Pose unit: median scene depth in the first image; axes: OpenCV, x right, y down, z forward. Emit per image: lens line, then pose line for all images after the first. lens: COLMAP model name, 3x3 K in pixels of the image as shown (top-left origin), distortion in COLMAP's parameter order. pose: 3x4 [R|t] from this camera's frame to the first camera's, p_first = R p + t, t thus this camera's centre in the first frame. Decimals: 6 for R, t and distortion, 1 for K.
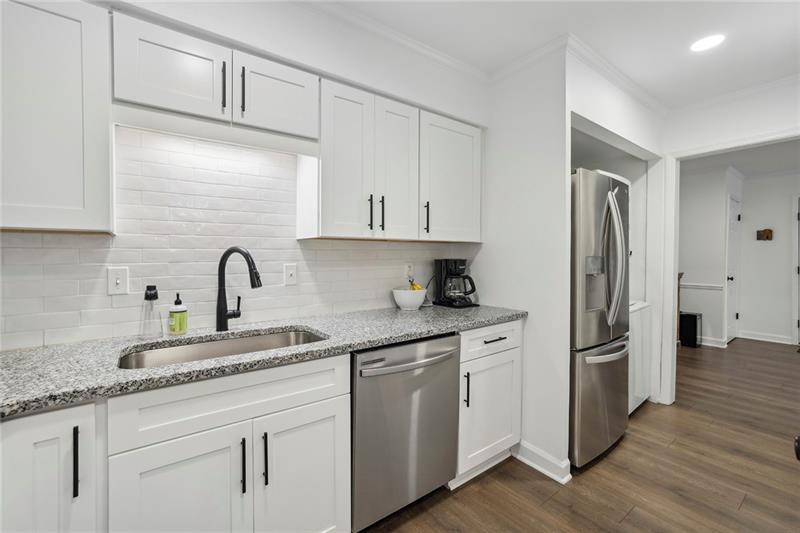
lens RADIAL K [[346.7, 0, 398.3], [0, 346.7, 259.1], [0, 0, 1]] dist [-0.039901, 0.019798]
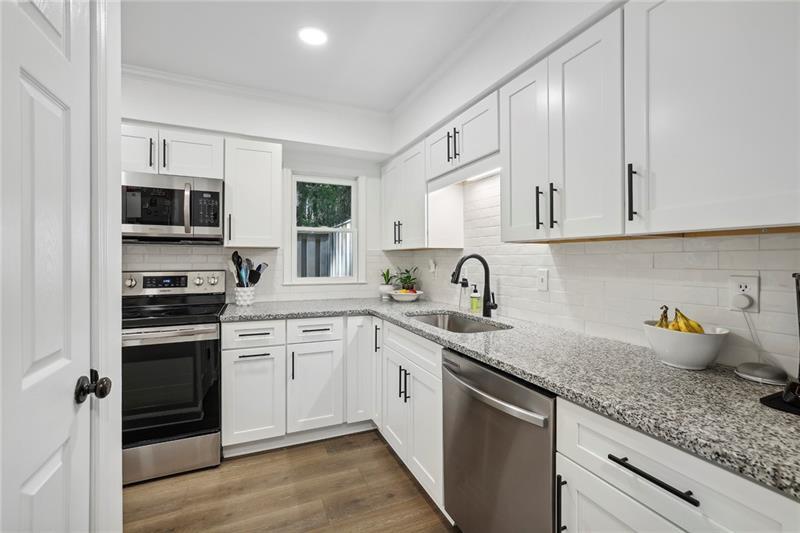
lens RADIAL K [[346.7, 0, 398.3], [0, 346.7, 259.1], [0, 0, 1]] dist [-0.039901, 0.019798]
pose [[-0.225642, -0.000464, -0.974210, 0.871180], [-0.014373, 0.999893, 0.002853, -0.013323], [0.974104, 0.014646, -0.225624, 0.960800]]
